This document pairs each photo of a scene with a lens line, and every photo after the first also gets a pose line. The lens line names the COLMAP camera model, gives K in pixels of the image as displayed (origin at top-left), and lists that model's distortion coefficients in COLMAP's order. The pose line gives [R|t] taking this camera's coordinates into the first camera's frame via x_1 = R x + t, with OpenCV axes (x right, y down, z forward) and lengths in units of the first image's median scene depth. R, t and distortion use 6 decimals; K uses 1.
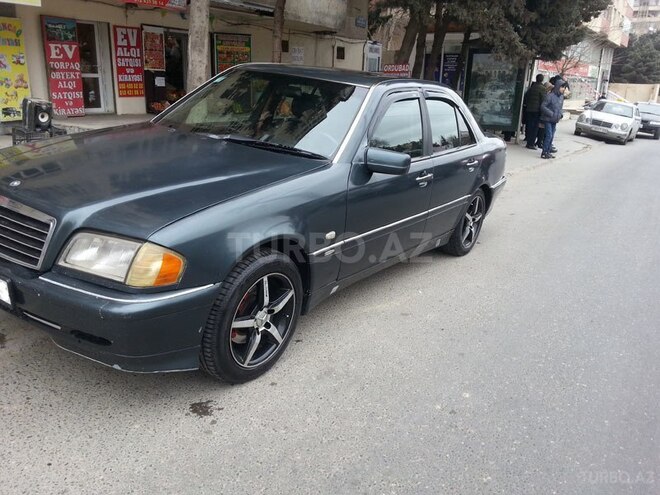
lens RADIAL K [[537.7, 0, 330.0], [0, 537.7, 247.5], [0, 0, 1]] dist [0.053855, -0.112473]
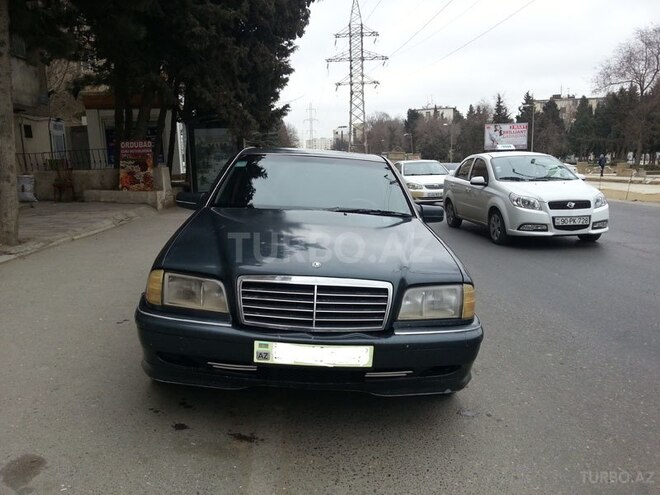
lens RADIAL K [[537.7, 0, 330.0], [0, 537.7, 247.5], [0, 0, 1]] dist [0.053855, -0.112473]
pose [[0.797156, -0.155586, 0.583382, -0.181813], [0.225658, 0.972981, -0.048857, -0.013739], [-0.560018, 0.170592, 0.810727, 0.013757]]
